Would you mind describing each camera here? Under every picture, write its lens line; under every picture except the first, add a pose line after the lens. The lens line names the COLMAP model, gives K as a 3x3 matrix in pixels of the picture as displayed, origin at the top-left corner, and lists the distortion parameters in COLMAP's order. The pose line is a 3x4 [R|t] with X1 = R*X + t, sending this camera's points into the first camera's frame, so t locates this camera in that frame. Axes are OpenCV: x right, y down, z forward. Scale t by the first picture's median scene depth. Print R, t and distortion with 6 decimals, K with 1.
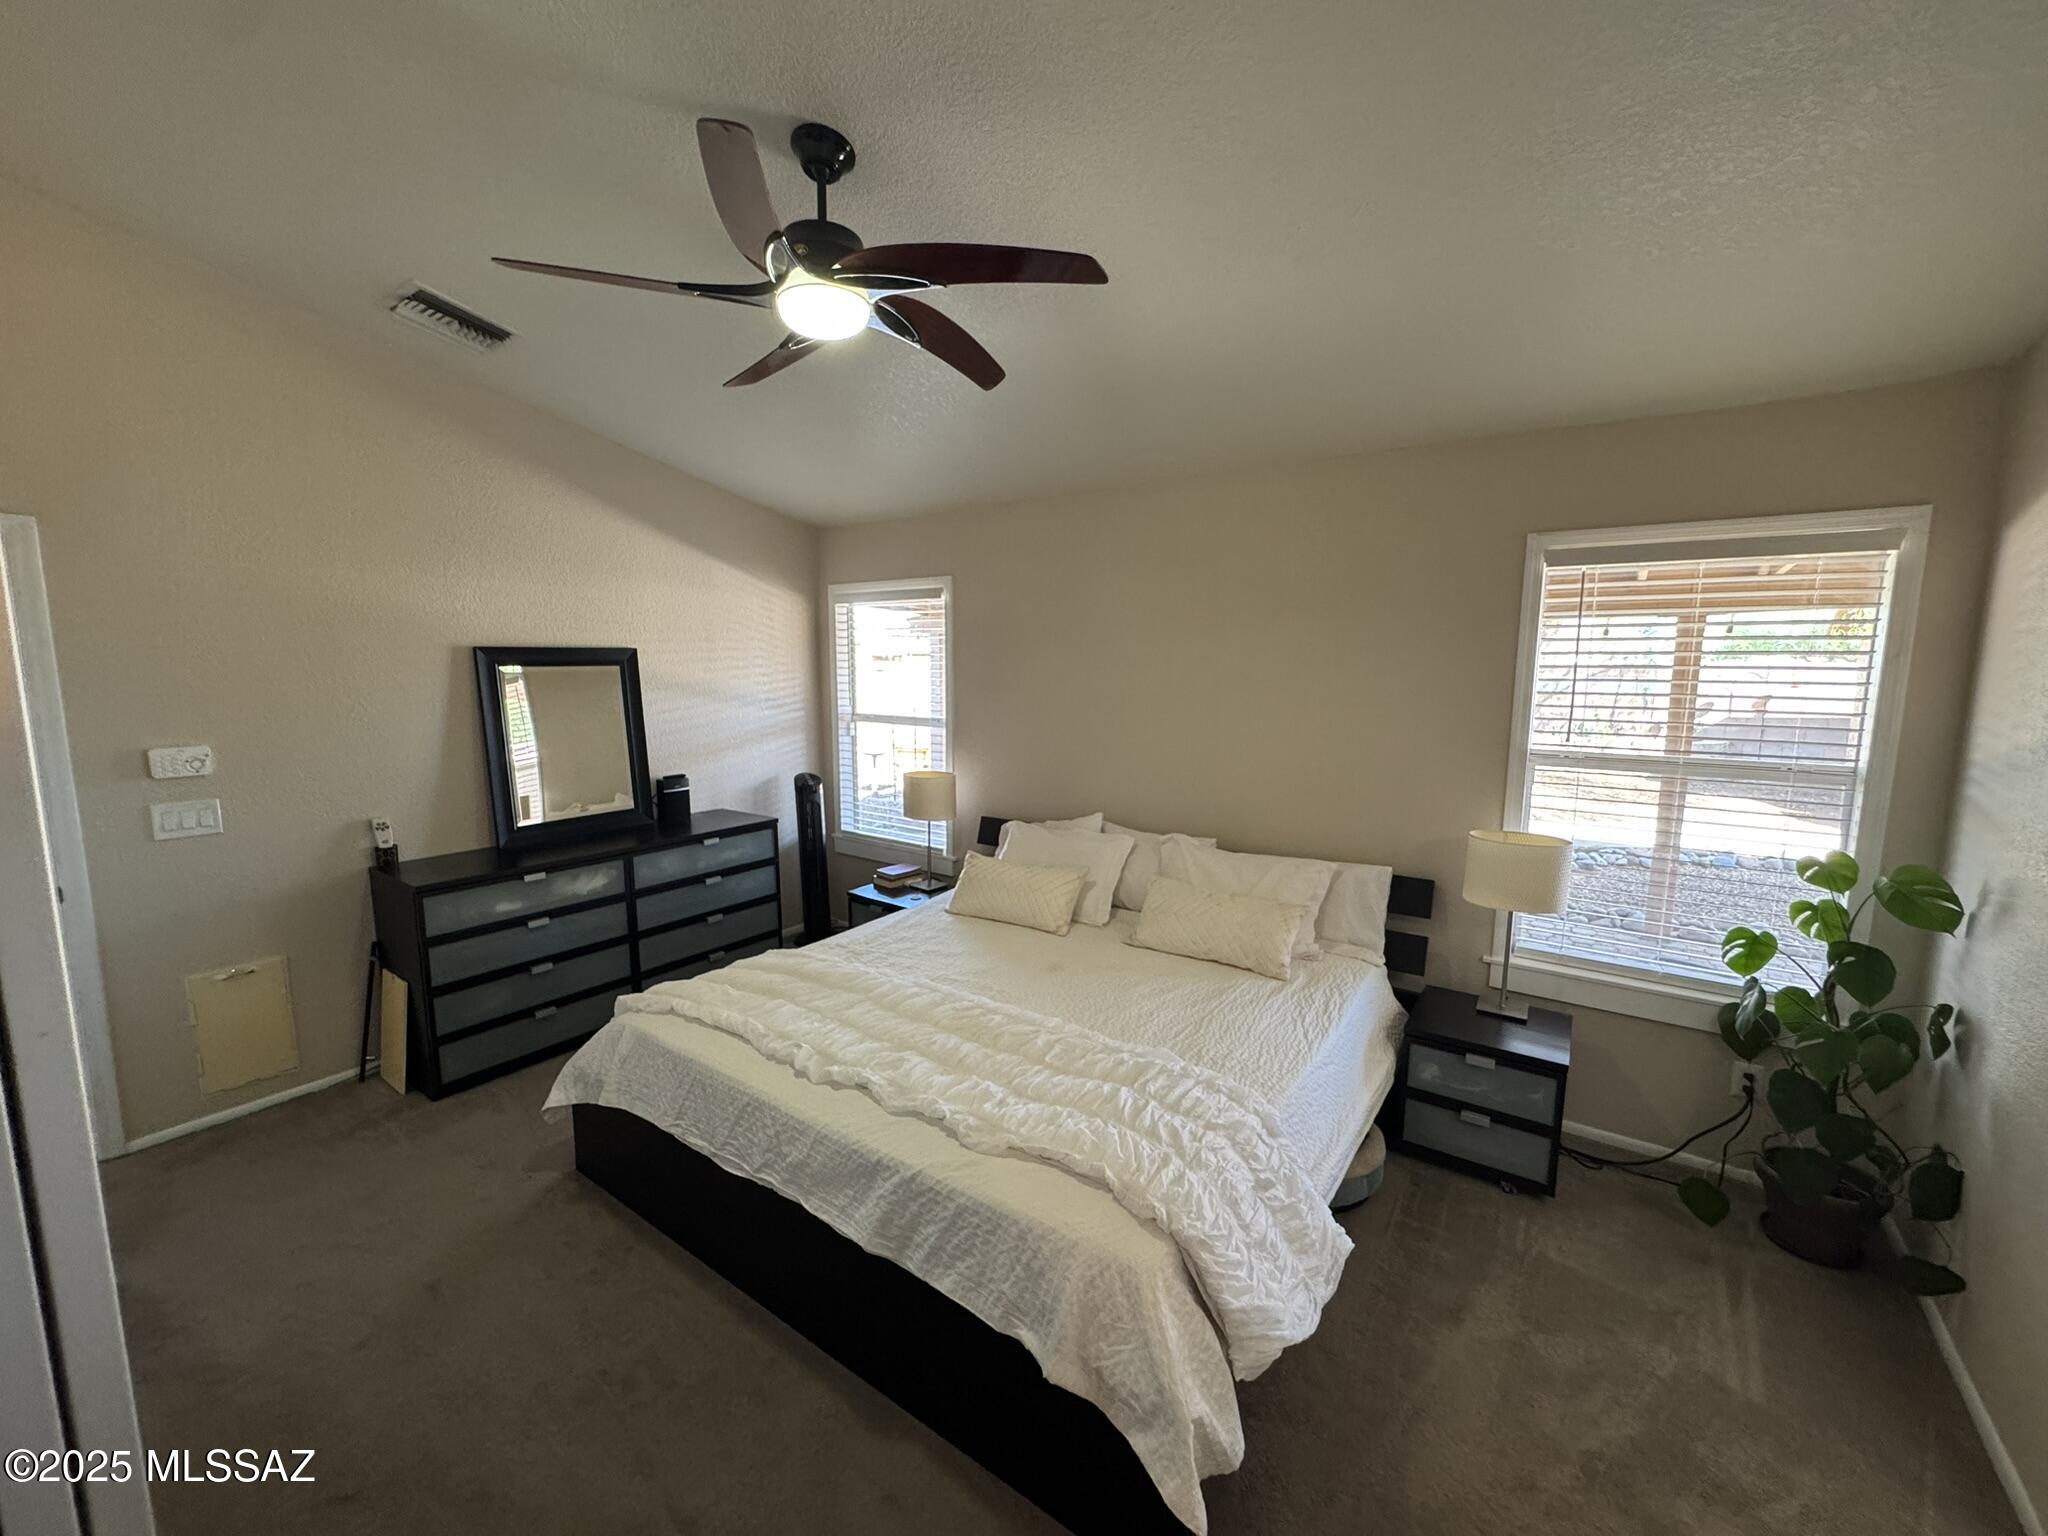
lens RADIAL K [[822.2, 0, 1014.0], [0, 822.2, 762.7], [0, 0, 1]] dist [-0.003128, 0.000053]
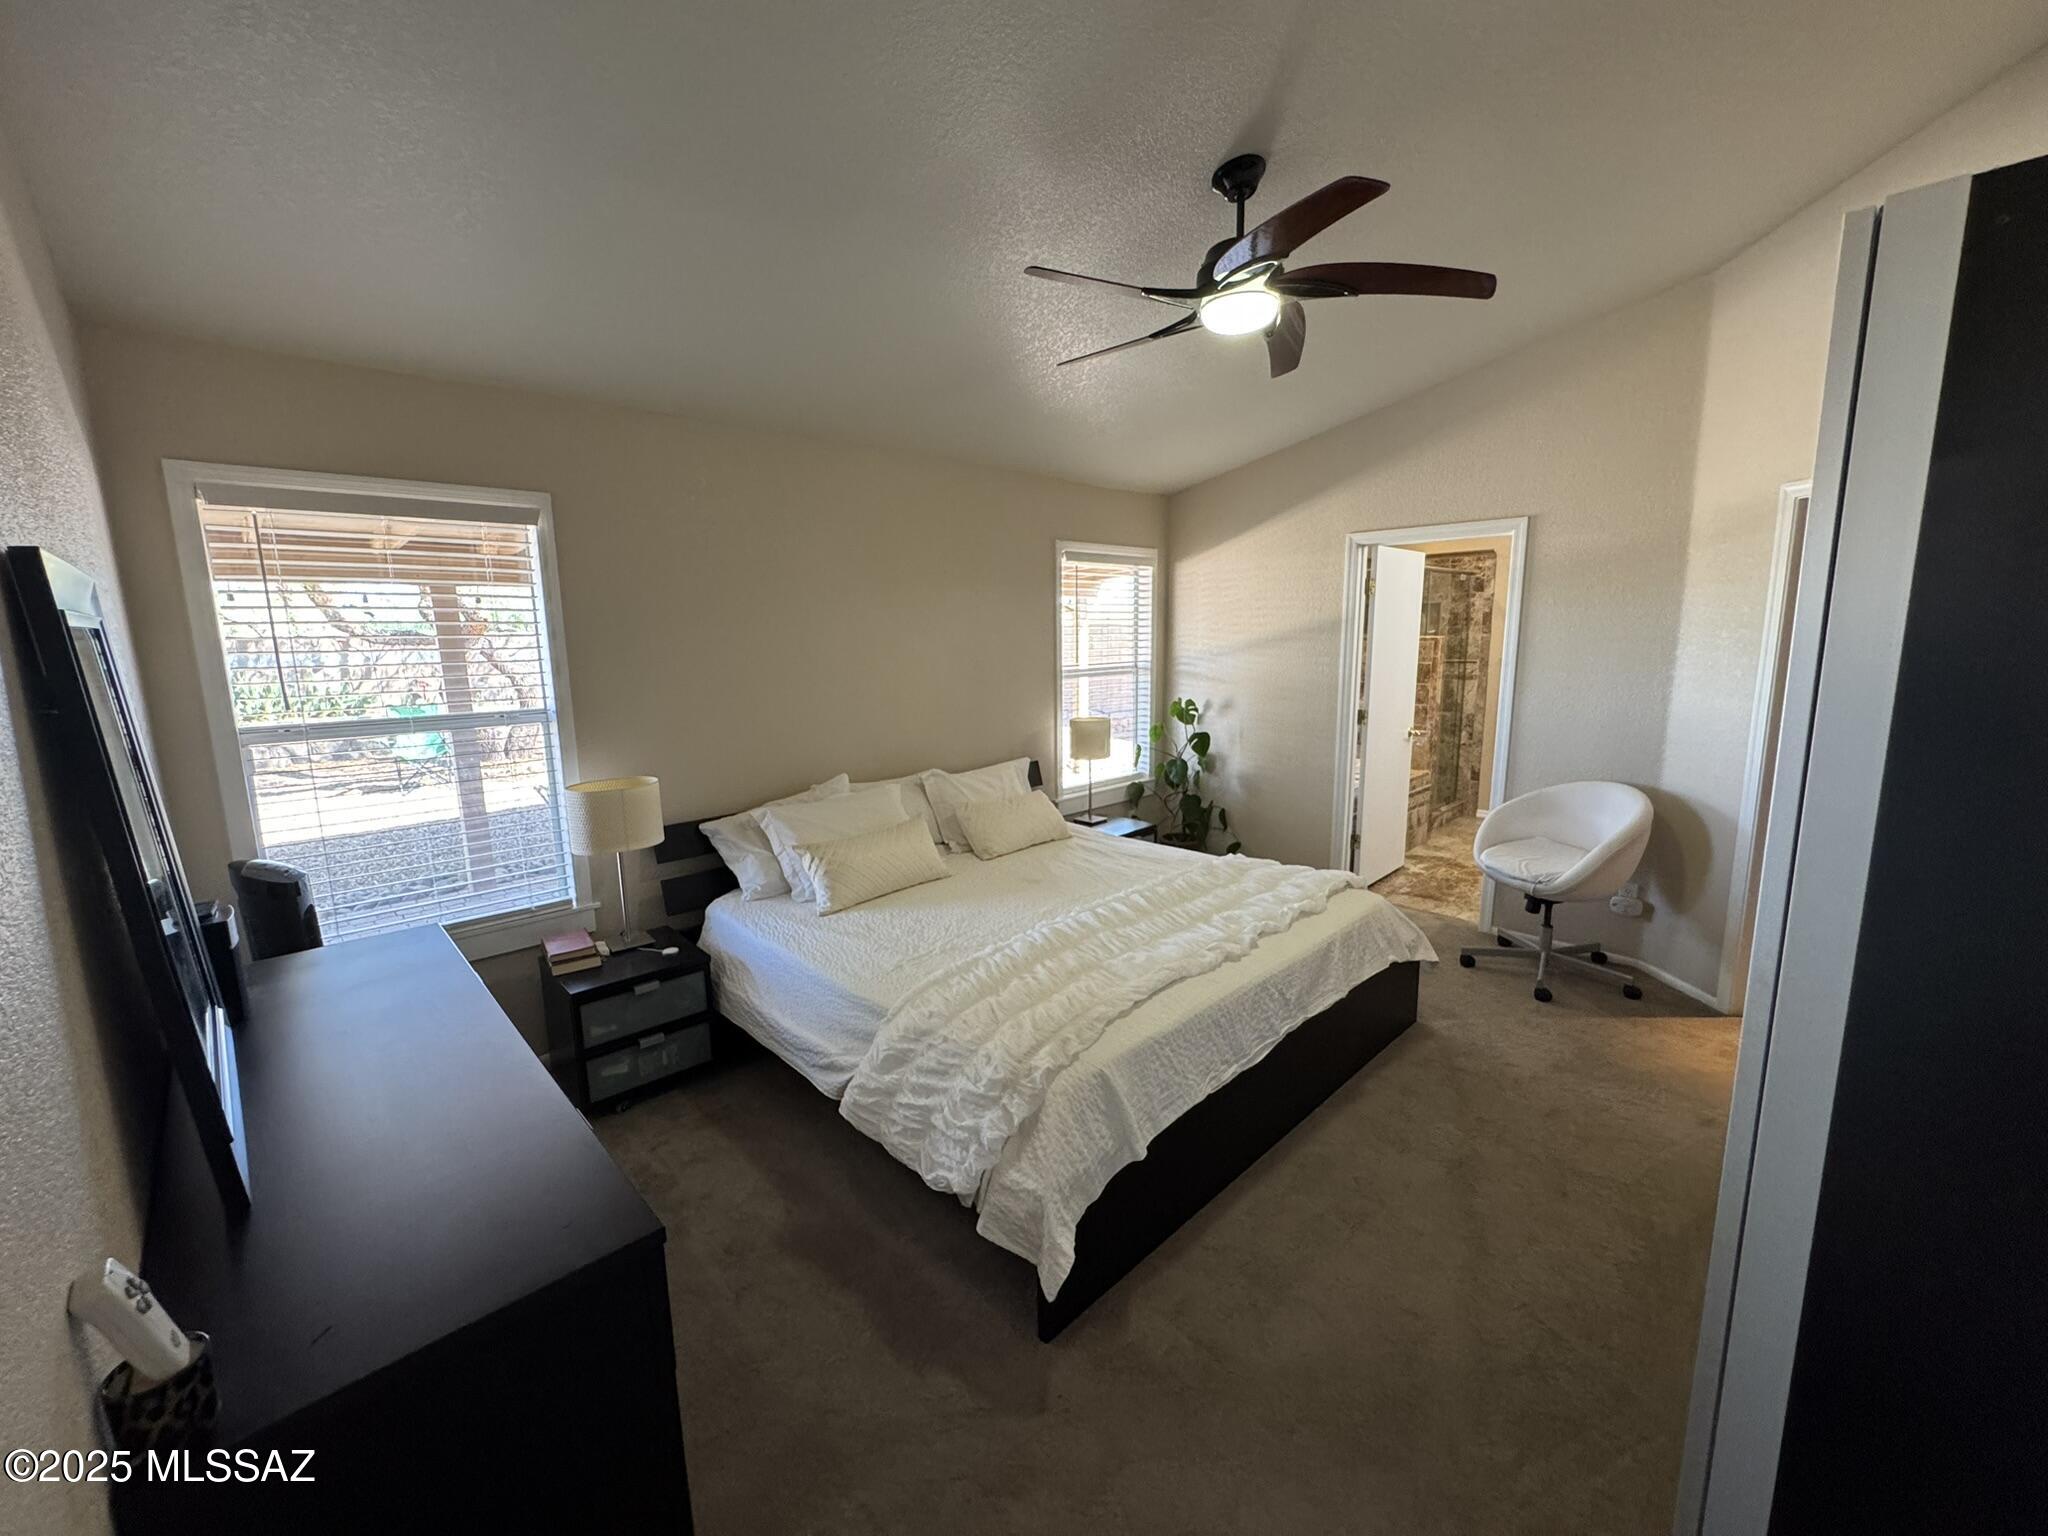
lens RADIAL K [[822.2, 0, 1016.0], [0, 822.2, 763.9], [0, 0, 1]] dist [-0.003128, 0.000053]
pose [[0.166077, -0.168447, 0.971619, -1.177538], [0.133189, 0.980105, 0.147153, -0.095416], [-0.977077, 0.104970, 0.185208, 0.880829]]
